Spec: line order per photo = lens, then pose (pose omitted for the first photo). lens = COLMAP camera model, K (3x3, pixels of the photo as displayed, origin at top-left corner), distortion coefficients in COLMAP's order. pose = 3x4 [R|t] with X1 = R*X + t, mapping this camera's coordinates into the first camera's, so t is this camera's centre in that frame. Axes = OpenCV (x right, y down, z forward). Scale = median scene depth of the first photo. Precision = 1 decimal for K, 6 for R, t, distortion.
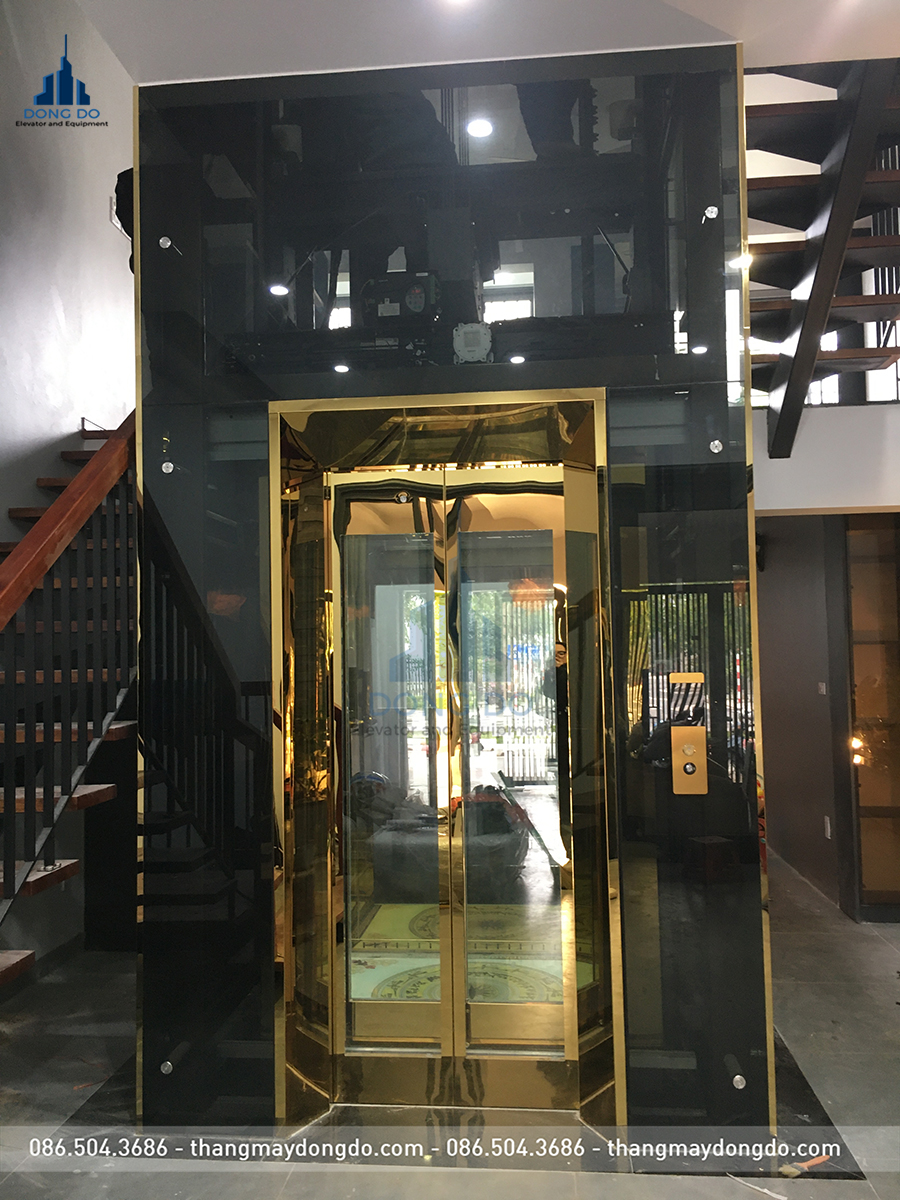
lens RADIAL K [[1029.3, 0, 450.0], [0, 1029.3, 600.0], [0, 0, 1]] dist [-0.002174, 0.001704]
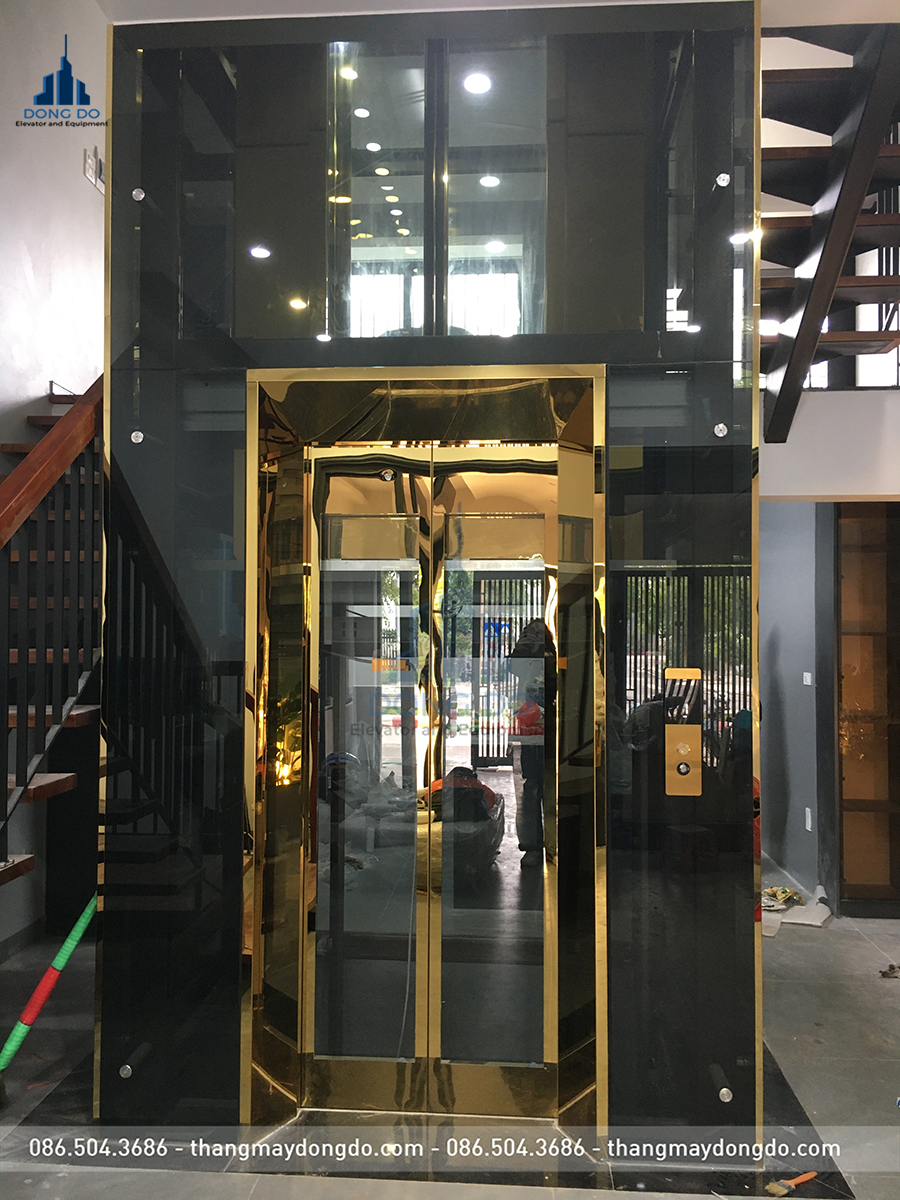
lens RADIAL K [[1033.0, 0, 450.0], [0, 1033.0, 600.0], [0, 0, 1]] dist [0.006392, -0.009822]
pose [[0.999473, 0.022875, 0.023033, -0.006325], [-0.023409, 0.999457, 0.023201, -0.006815], [-0.022490, -0.023728, 0.999465, 0.038612]]
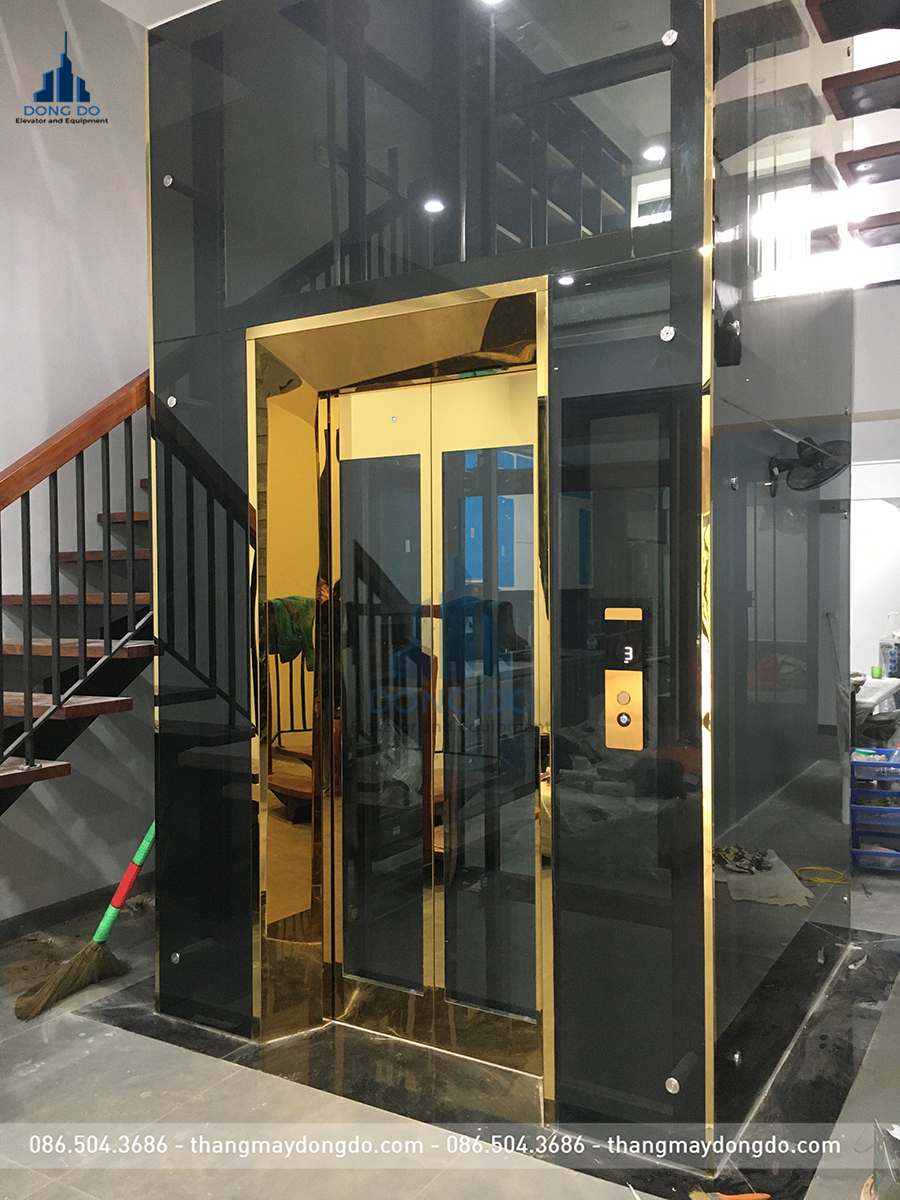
lens RADIAL K [[1006.0, 0, 465.9], [0, 1006.0, 598.2], [0, 0, 1]] dist [0.003214, 0.004442]
pose [[0.909646, 0.018713, -0.414962, 0.330167], [0.011815, 0.997415, 0.070879, 0.001925], [0.415216, -0.069378, 0.907074, 0.141189]]
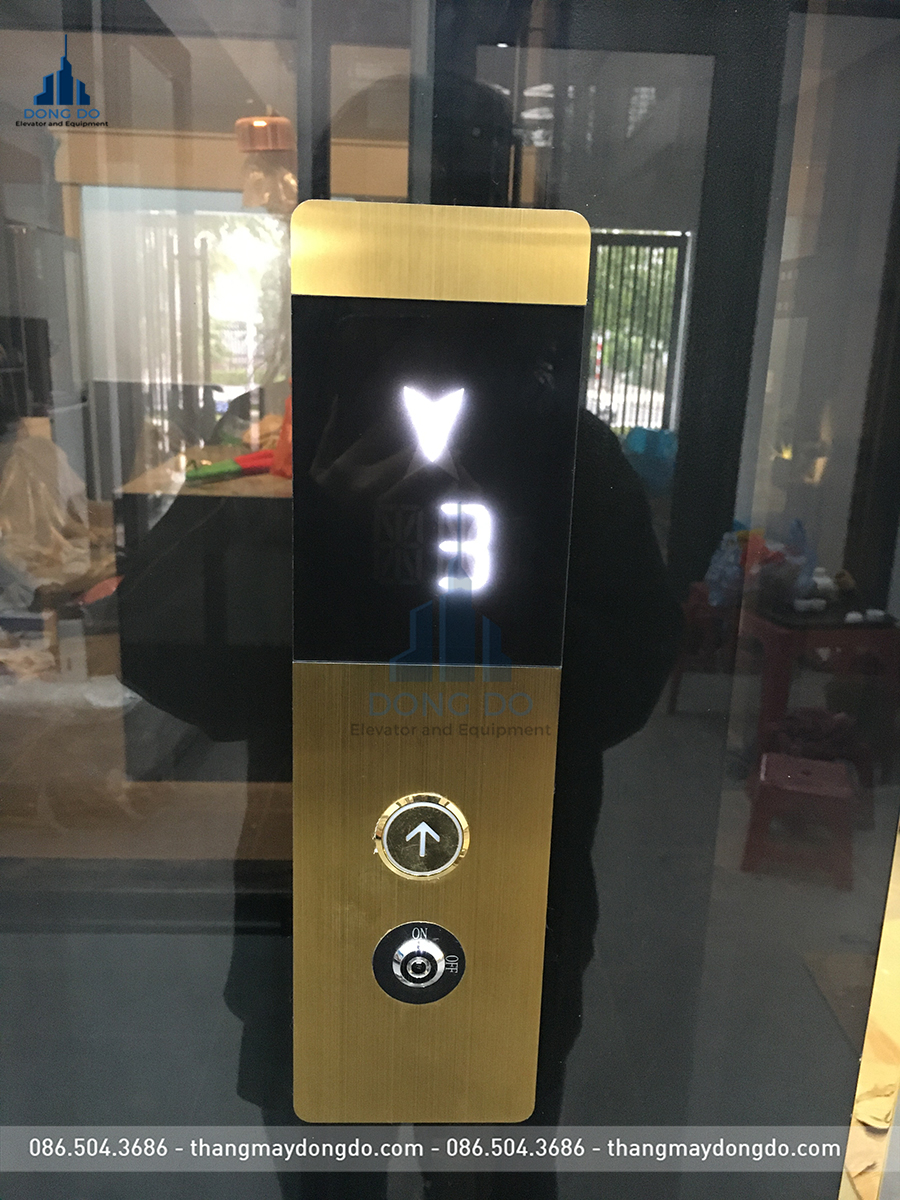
lens RADIAL K [[1034.1, 0, 450.0], [0, 1034.1, 600.0], [0, 0, 1]] dist [0.005458, -0.001701]
pose [[0.989061, 0.012094, 0.147007, 0.155765], [-0.056785, 0.951038, 0.303813, 0.056348], [-0.136135, -0.308837, 0.941322, 0.640575]]
